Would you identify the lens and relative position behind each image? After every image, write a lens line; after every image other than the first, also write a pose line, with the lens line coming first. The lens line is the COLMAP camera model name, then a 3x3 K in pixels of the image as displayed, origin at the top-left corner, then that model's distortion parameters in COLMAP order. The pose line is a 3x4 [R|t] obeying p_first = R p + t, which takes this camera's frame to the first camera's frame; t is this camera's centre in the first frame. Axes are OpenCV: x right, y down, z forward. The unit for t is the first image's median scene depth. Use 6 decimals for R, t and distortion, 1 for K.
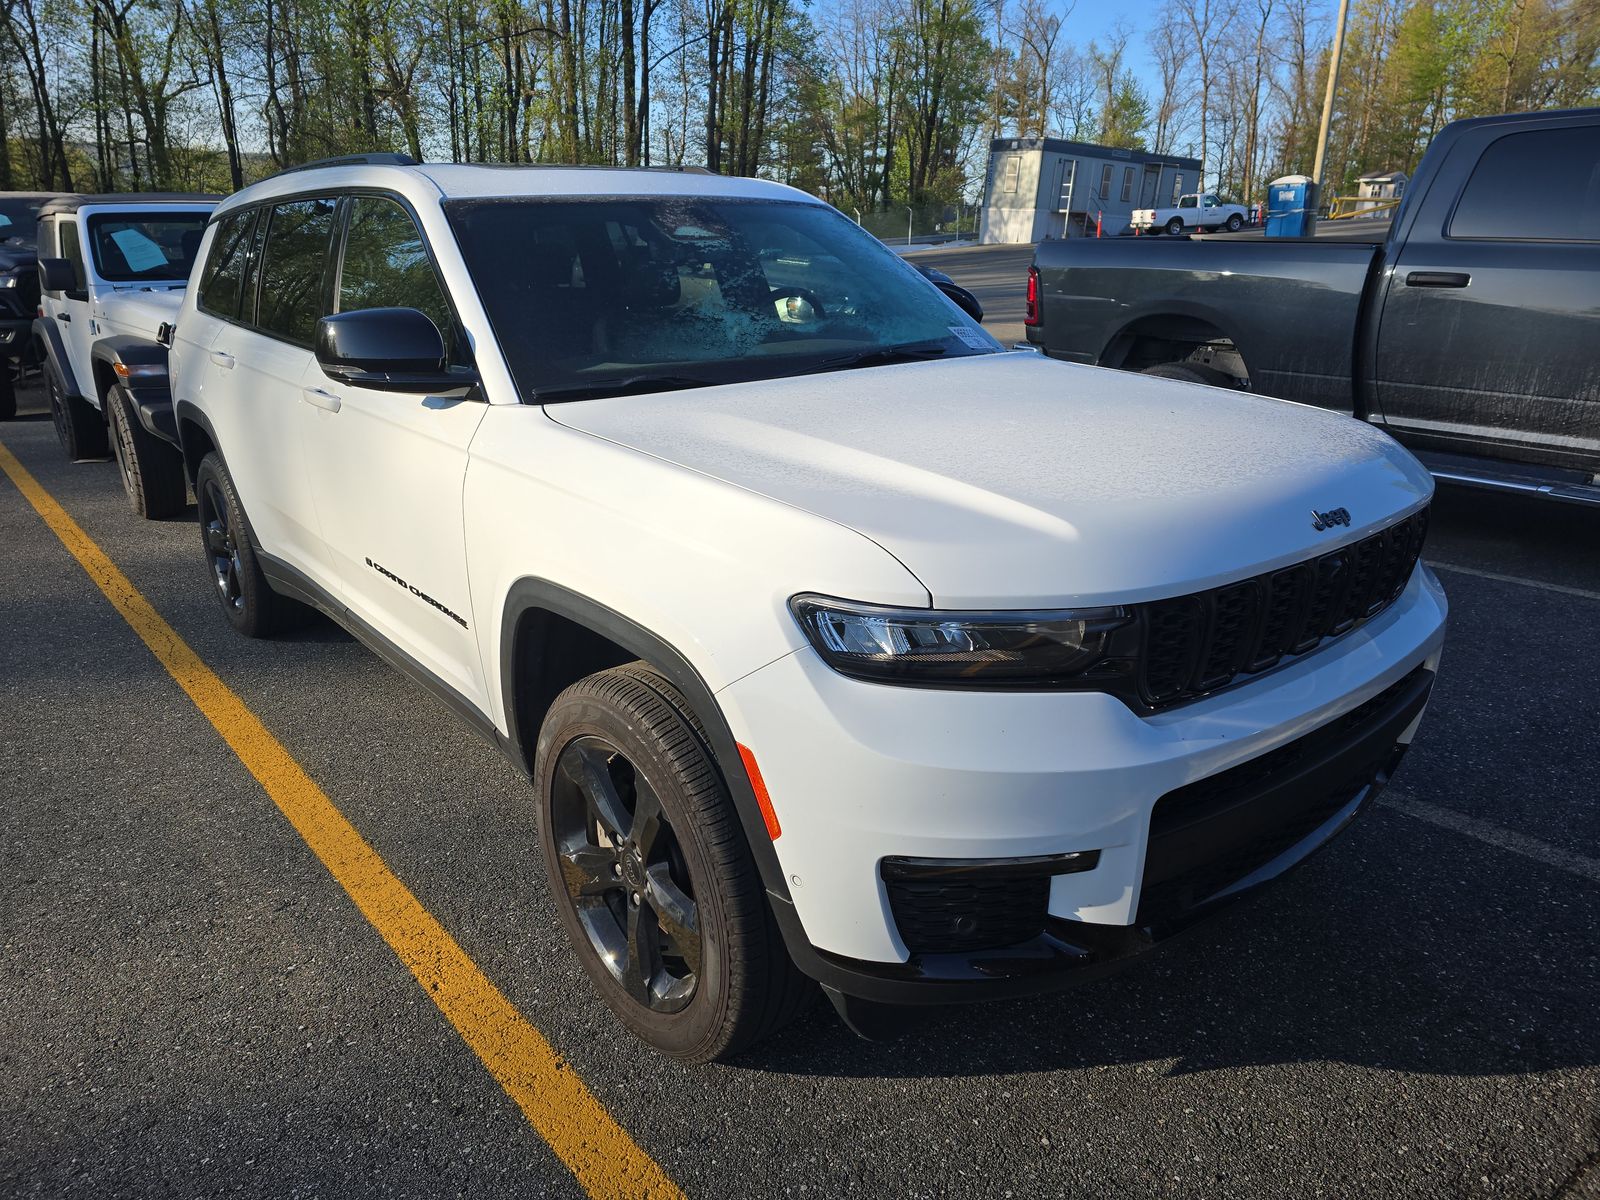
lens RADIAL K [[1067.6, 0, 800.0], [0, 1067.6, 600.0], [0, 0, 1]] dist [0.064727, -0.063754]
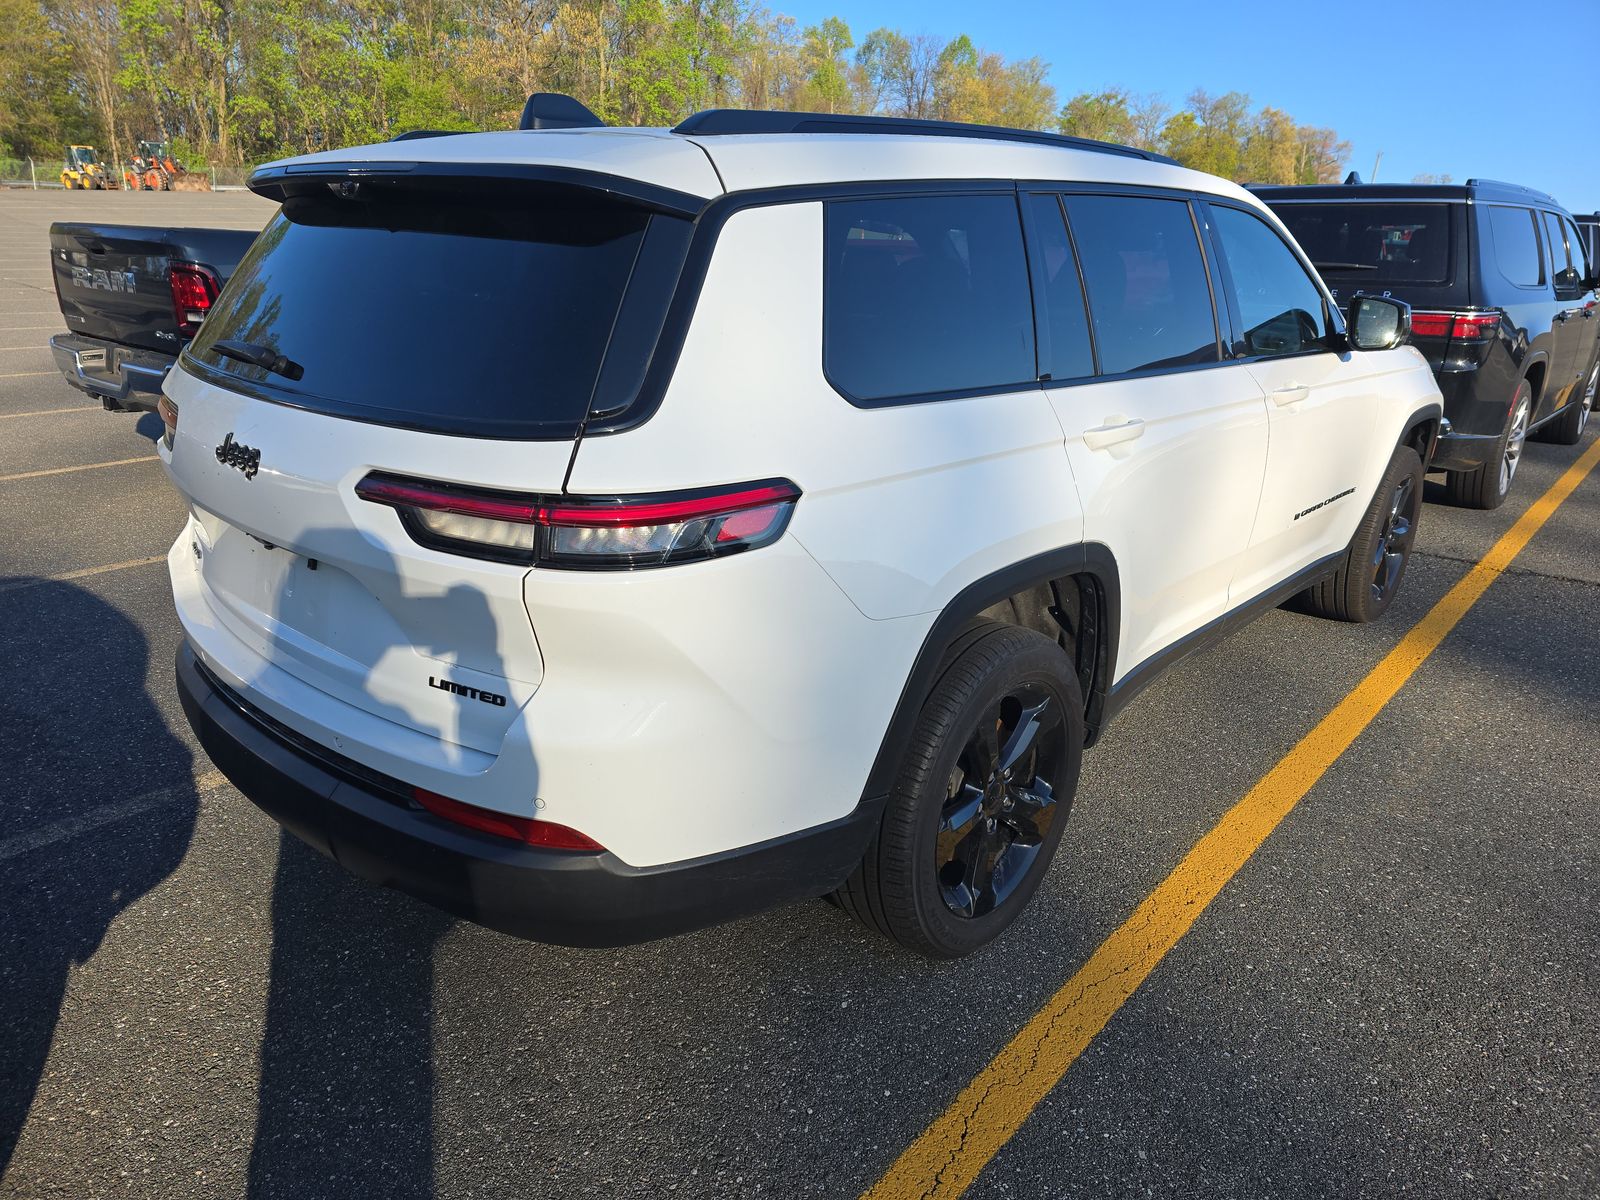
lens RADIAL K [[1067.6, 0, 800.0], [0, 1067.6, 600.0], [0, 0, 1]] dist [0.064727, -0.063754]
pose [[-0.173577, -0.271013, 0.946796, -1.098455], [0.287075, 0.905714, 0.311883, -0.360460], [-0.942050, 0.325937, -0.079410, 1.229591]]
